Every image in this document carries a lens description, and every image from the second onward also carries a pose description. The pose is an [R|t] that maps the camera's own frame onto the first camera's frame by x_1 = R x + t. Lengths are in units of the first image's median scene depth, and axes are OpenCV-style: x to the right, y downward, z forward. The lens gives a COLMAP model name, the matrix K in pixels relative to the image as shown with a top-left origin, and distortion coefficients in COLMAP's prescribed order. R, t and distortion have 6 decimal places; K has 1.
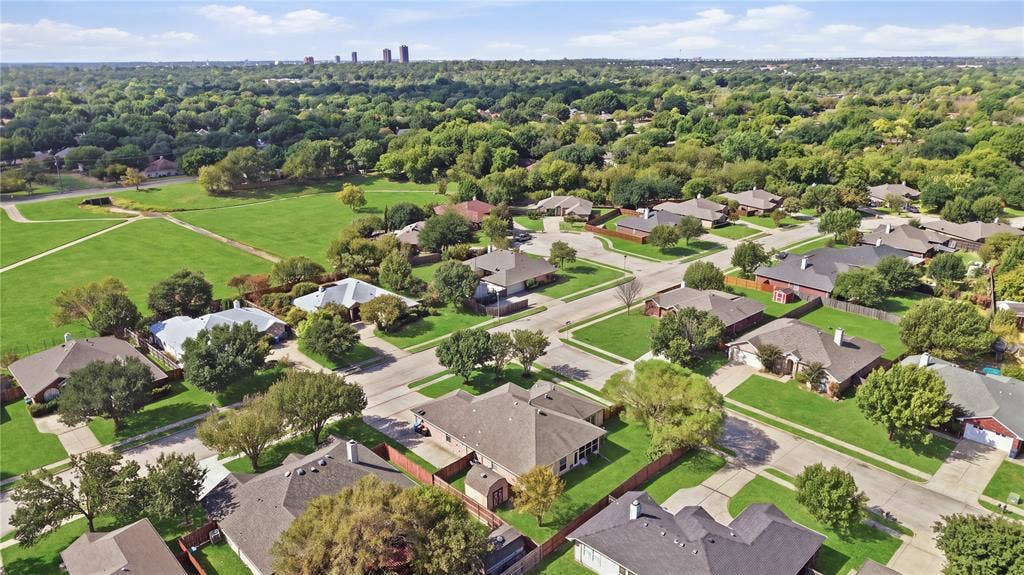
lens RADIAL K [[688.3, 0, 512.0], [0, 688.3, 287.5], [0, 0, 1]] dist [0.007239, -0.001219]
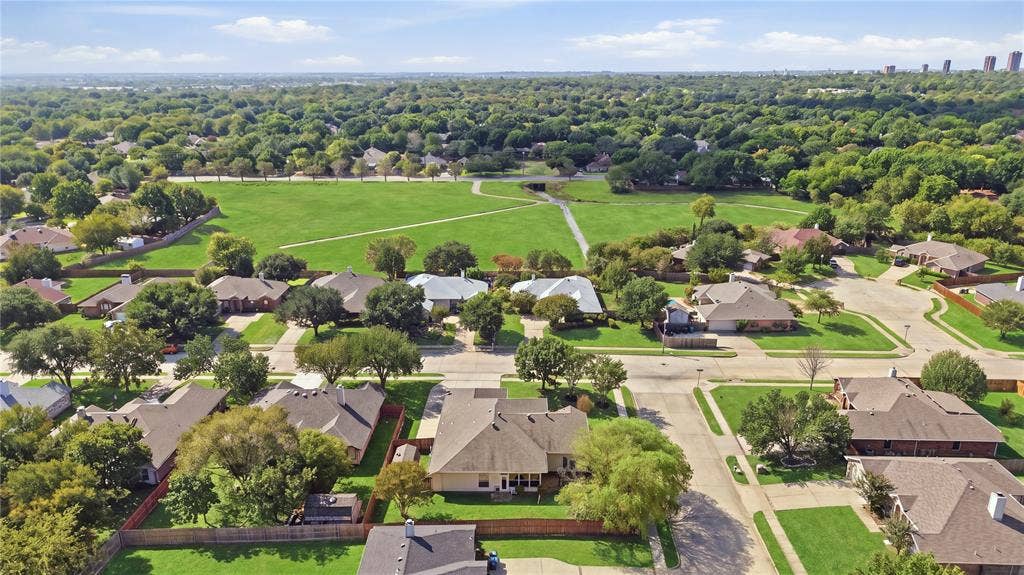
lens RADIAL K [[688.3, 0, 512.0], [0, 688.3, 287.5], [0, 0, 1]] dist [0.007239, -0.001219]
pose [[0.697468, 0.213053, -0.684213, 0.416752], [-0.222300, 0.972007, 0.076061, -0.053525], [0.681265, 0.099050, 0.725305, 0.176235]]
